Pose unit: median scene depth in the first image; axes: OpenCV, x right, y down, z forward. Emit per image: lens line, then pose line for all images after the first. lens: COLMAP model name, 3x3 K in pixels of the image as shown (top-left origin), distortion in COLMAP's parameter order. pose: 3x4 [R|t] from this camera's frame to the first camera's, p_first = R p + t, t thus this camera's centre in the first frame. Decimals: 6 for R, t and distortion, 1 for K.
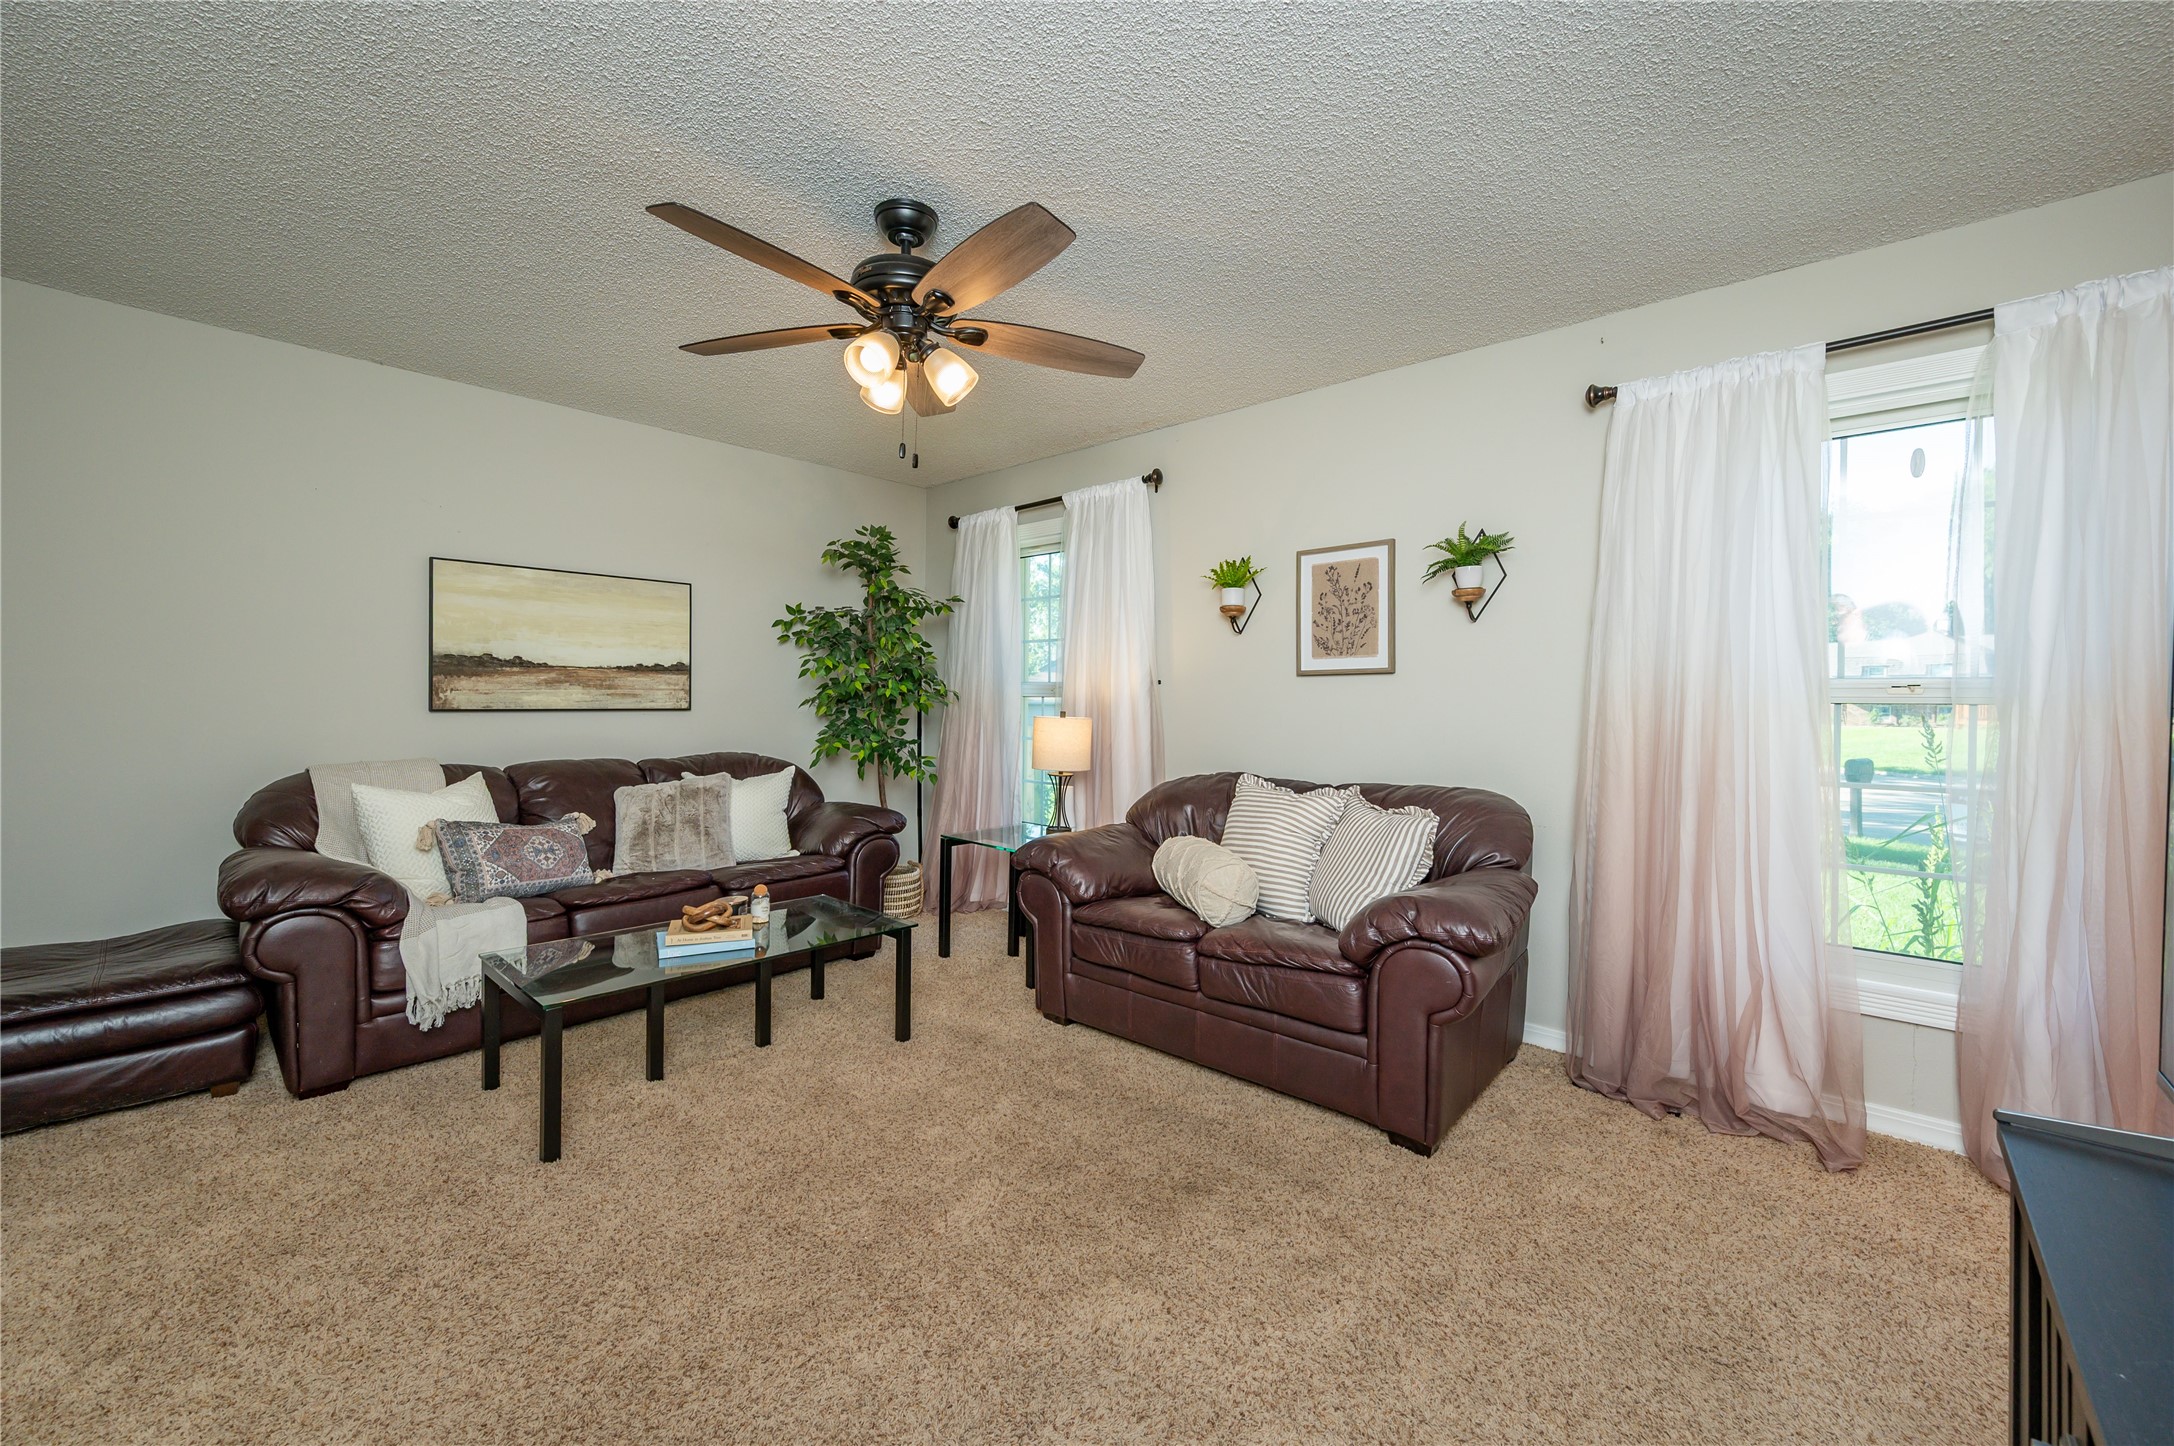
lens RADIAL K [[872.9, 0, 1096.5], [0, 872.9, 708.9], [0, 0, 1]] dist [0.002669, 0.000278]
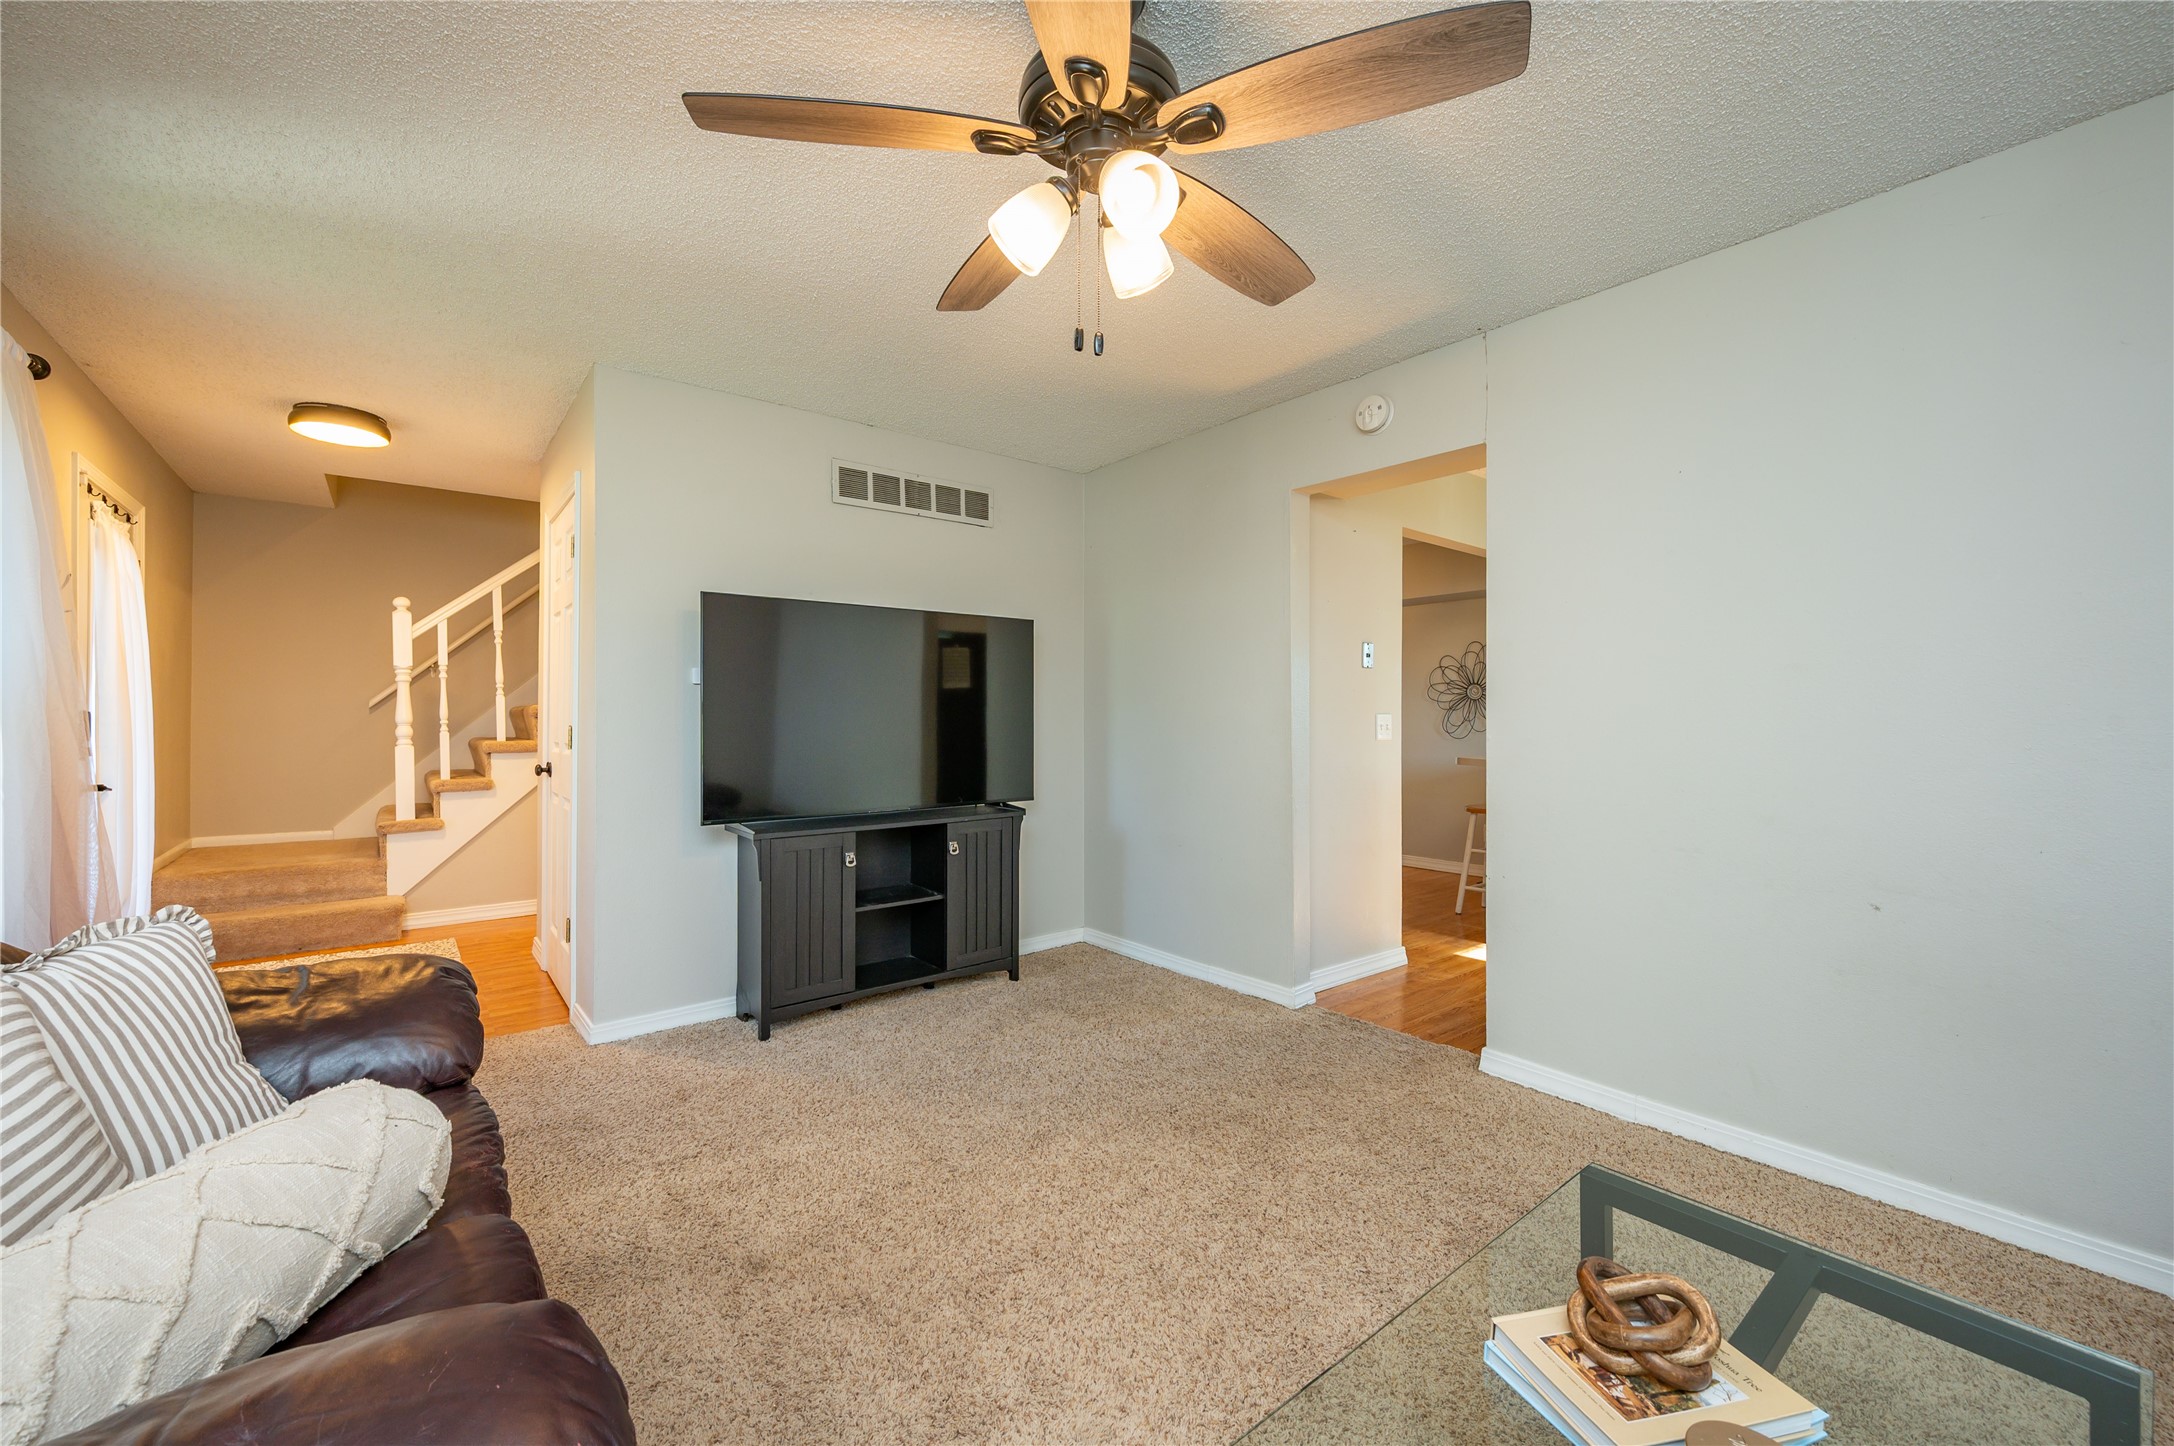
lens RADIAL K [[872.9, 0, 1085.0], [0, 872.9, 709.1], [0, 0, 1]] dist [0.002669, 0.000278]
pose [[-0.987617, -0.007802, 0.156688, -0.212207], [-0.006480, 0.999939, 0.008946, -0.013694], [-0.156748, 0.007820, -0.987608, 1.110686]]
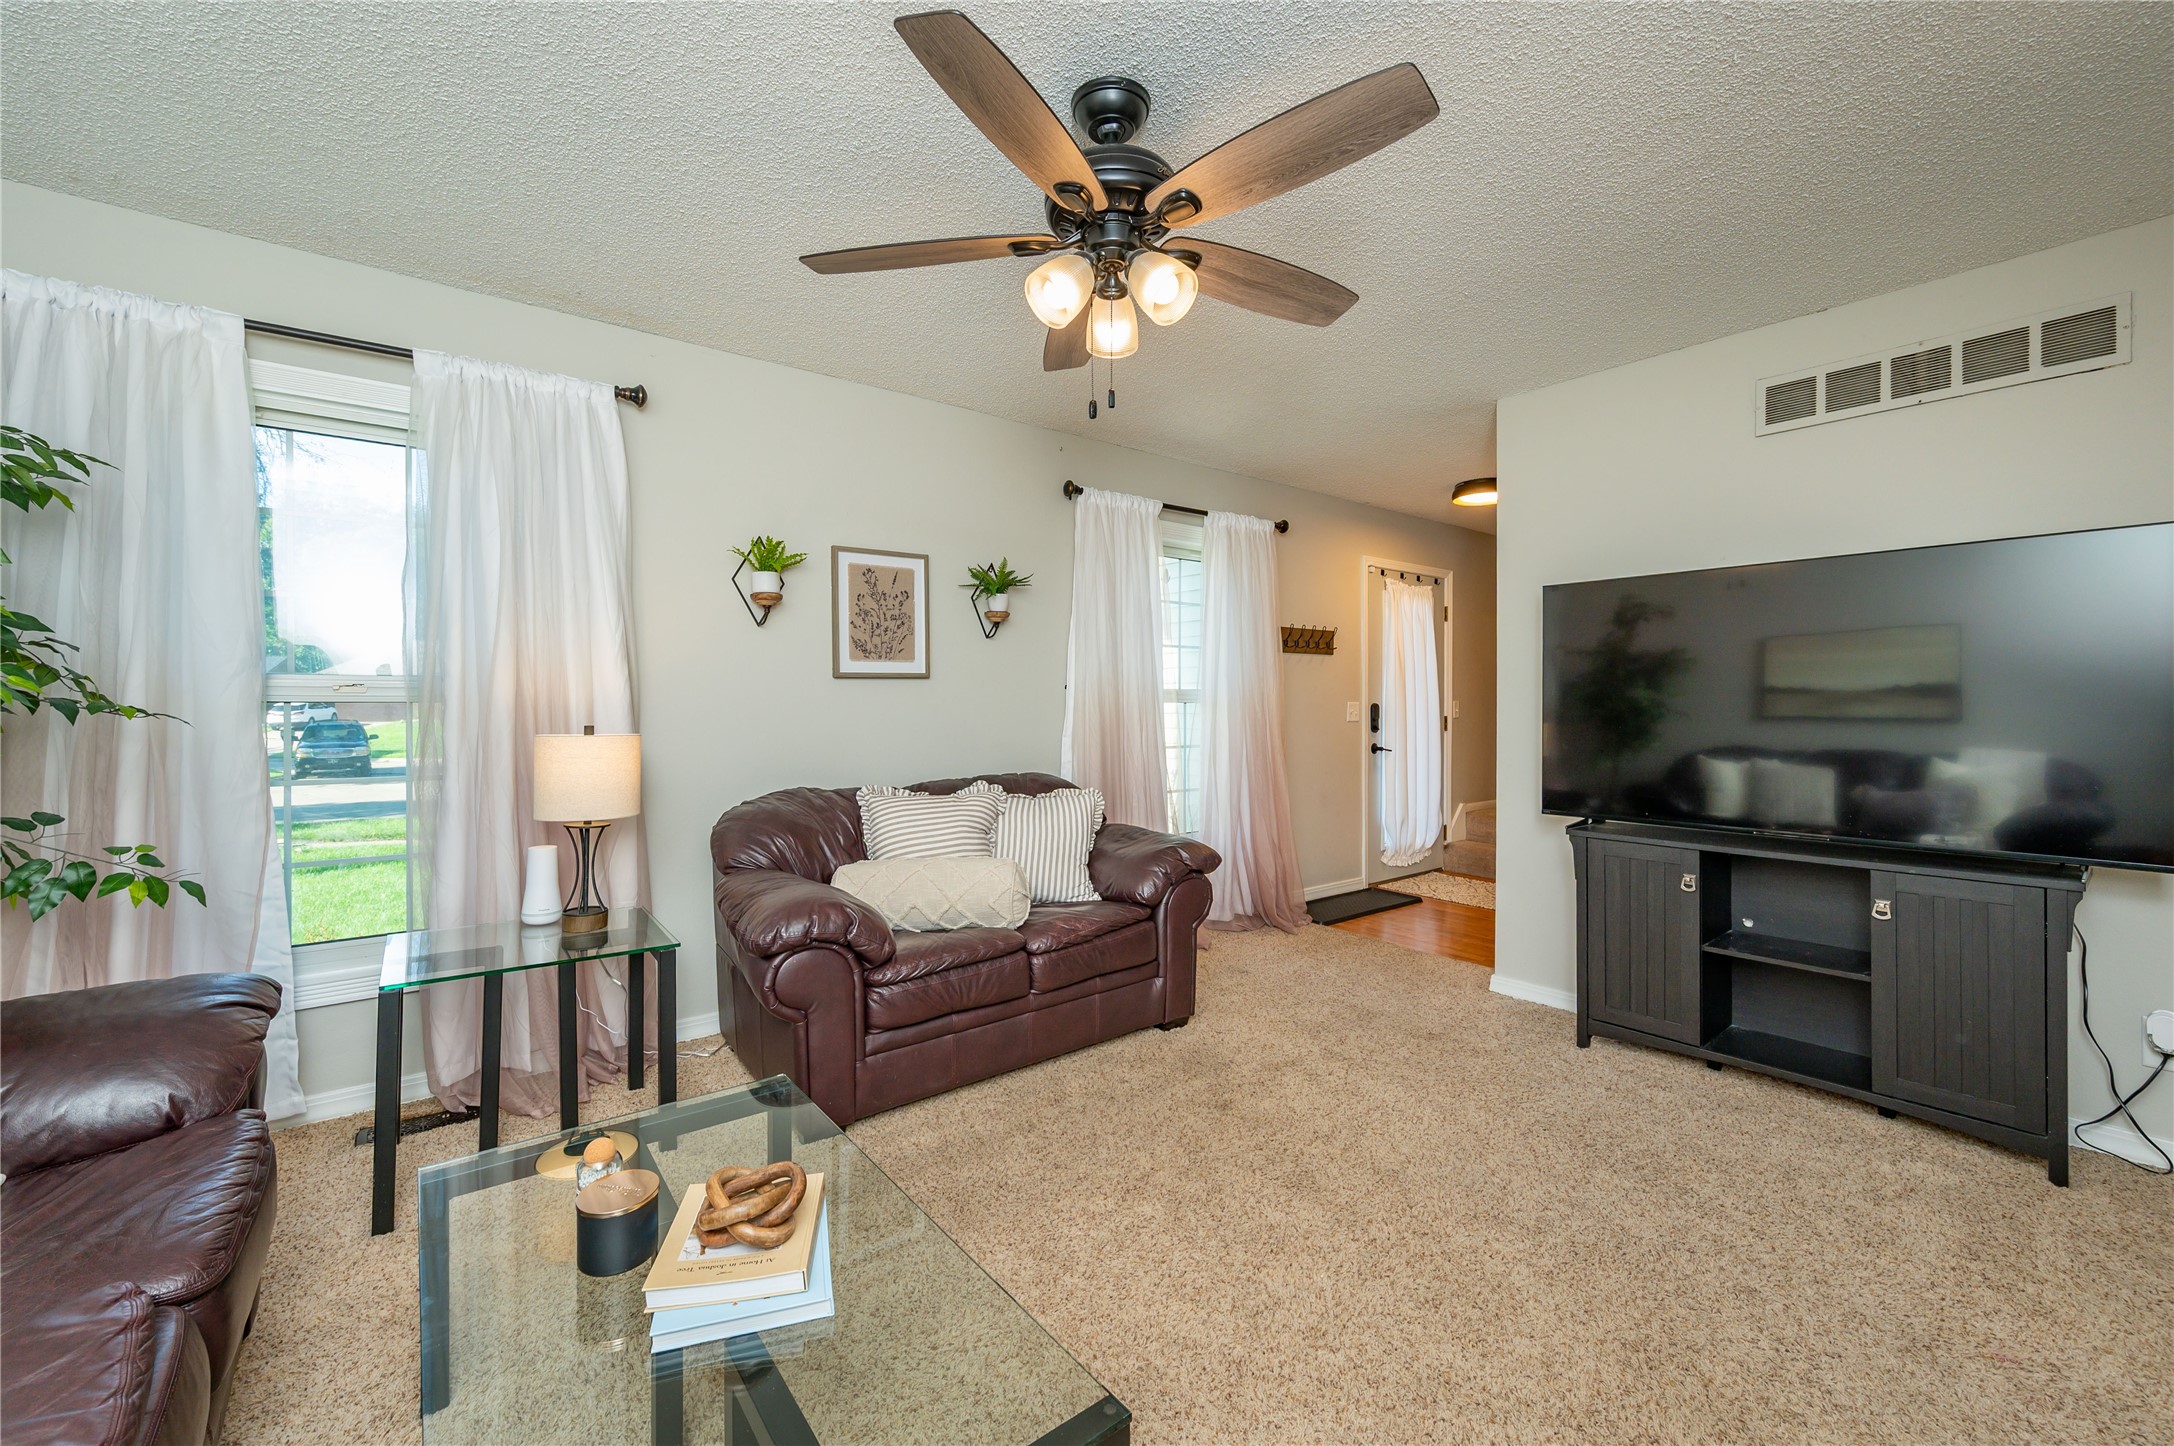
lens RADIAL K [[872.9, 0, 1092.2], [0, 872.9, 709.6], [0, 0, 1]] dist [0.002669, 0.000278]
pose [[0.161789, -0.017382, 0.986672, -0.676926], [0.015376, 0.999768, 0.015092, -0.014746], [-0.986706, 0.012729, 0.162019, 0.598203]]
